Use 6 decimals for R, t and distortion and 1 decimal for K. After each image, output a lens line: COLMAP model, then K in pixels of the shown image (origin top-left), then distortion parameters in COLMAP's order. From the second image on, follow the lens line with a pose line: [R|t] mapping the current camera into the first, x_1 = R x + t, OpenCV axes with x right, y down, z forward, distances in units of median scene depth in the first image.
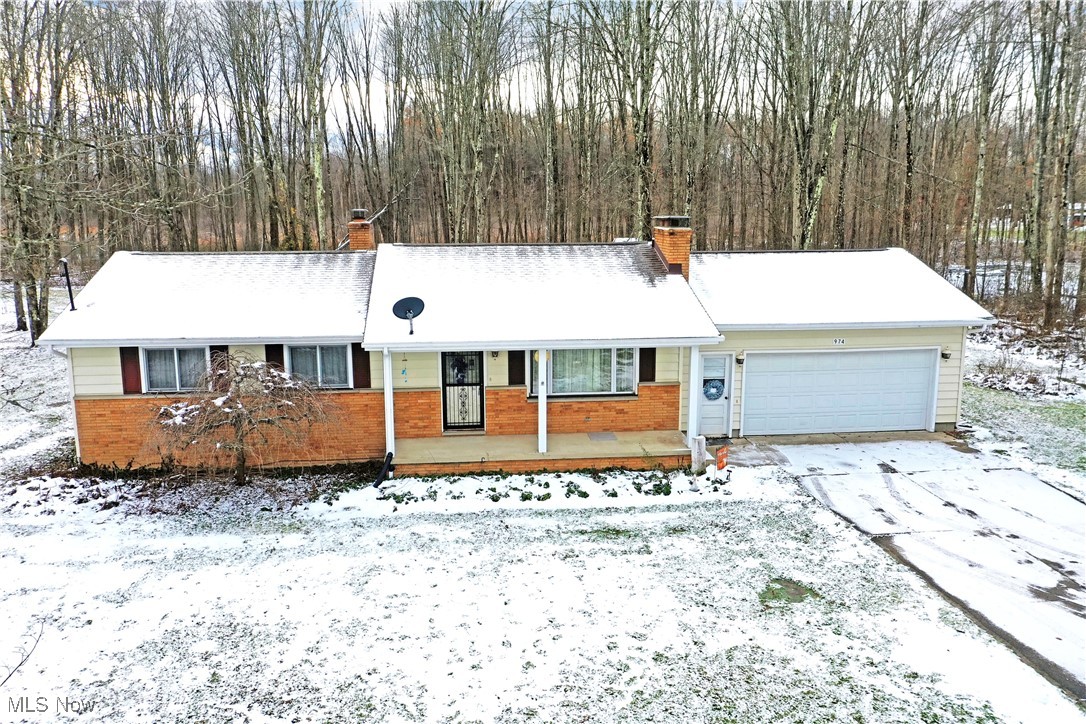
lens RADIAL K [[862.8, 0, 542.3], [0, 862.8, 363.1], [0, 0, 1]] dist [0.013598, 0.011640]
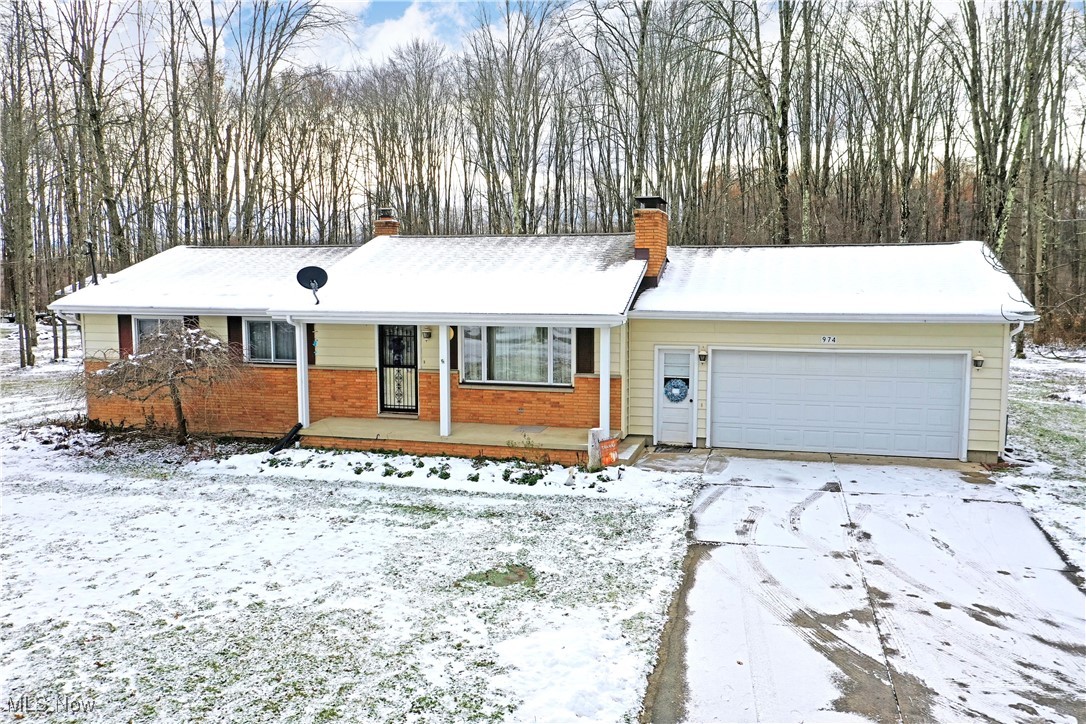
lens RADIAL K [[862.8, 0, 540.0], [0, 862.8, 360.2], [0, 0, 1]] dist [0.013598, 0.011640]
pose [[0.930611, 0.037659, -0.364068, 0.473907], [-0.067044, 0.995402, -0.068410, 0.085182], [0.359818, 0.088071, 0.928857, 0.165157]]
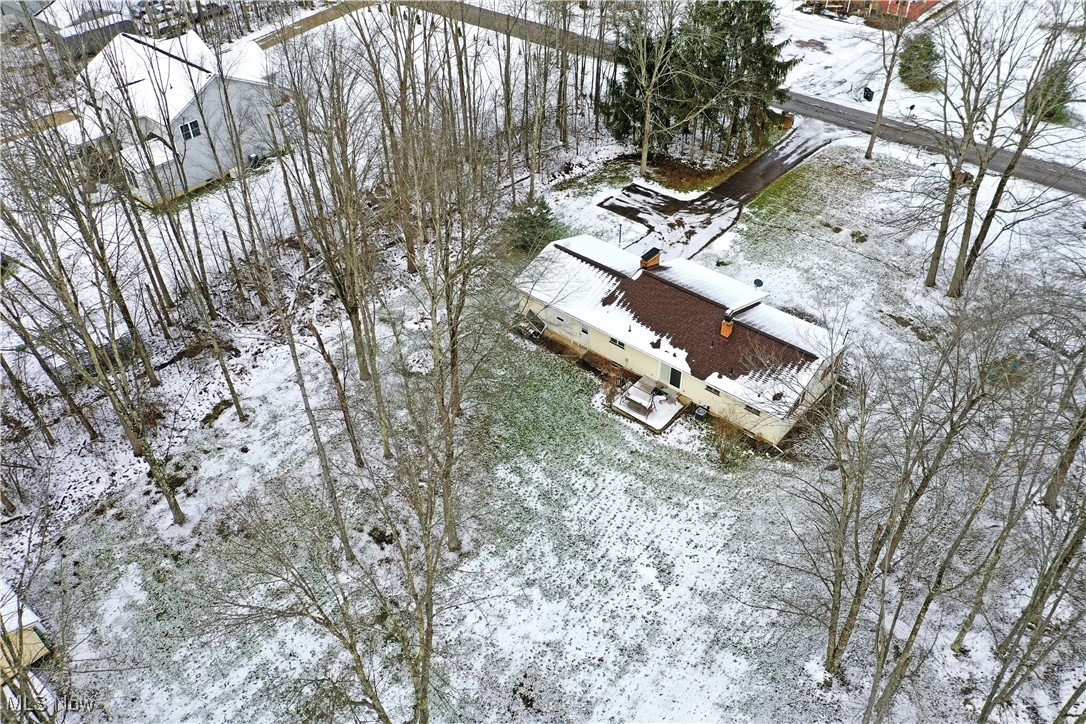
lens RADIAL K [[862.8, 0, 541.7], [0, 862.8, 369.1], [0, 0, 1]] dist [0.013598, 0.011640]
pose [[-0.687764, -0.462101, 0.559861, -1.652991], [0.143885, 0.669151, 0.729064, -2.475810], [-0.711532, 0.581979, -0.393729, 3.195852]]
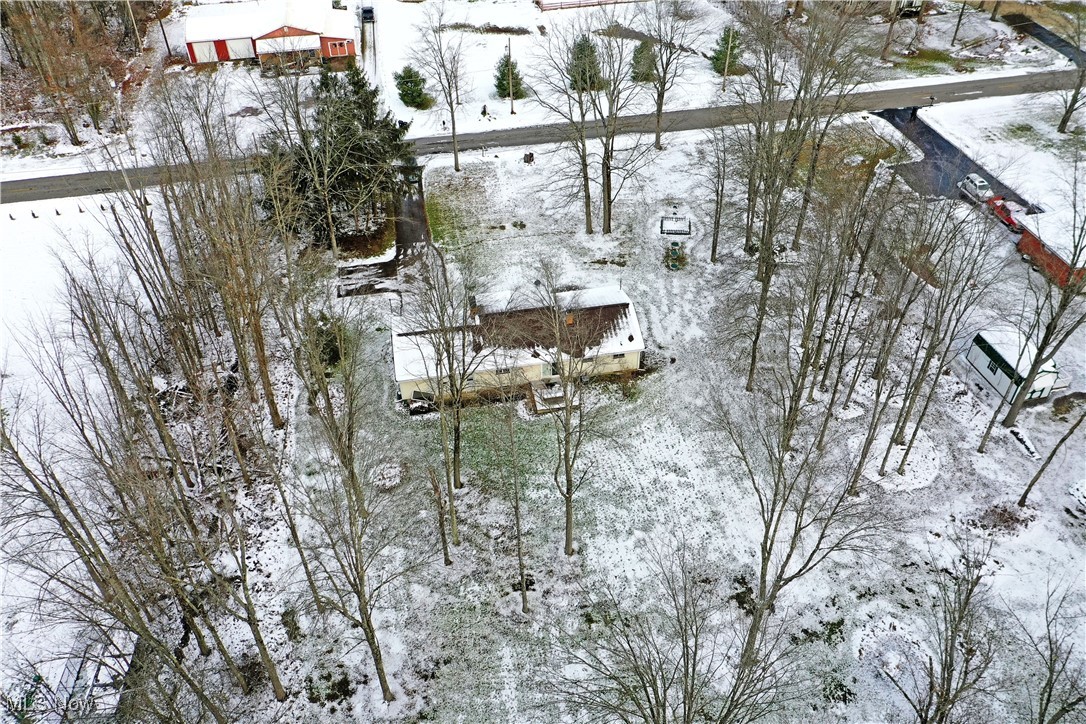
lens RADIAL K [[862.8, 0, 547.5], [0, 862.8, 367.3], [0, 0, 1]] dist [0.013598, 0.011640]
pose [[-0.996833, 0.064460, -0.046580, 0.039750], [0.003247, 0.618200, 0.786014, -3.448801], [0.079463, 0.783373, -0.616451, 4.258416]]
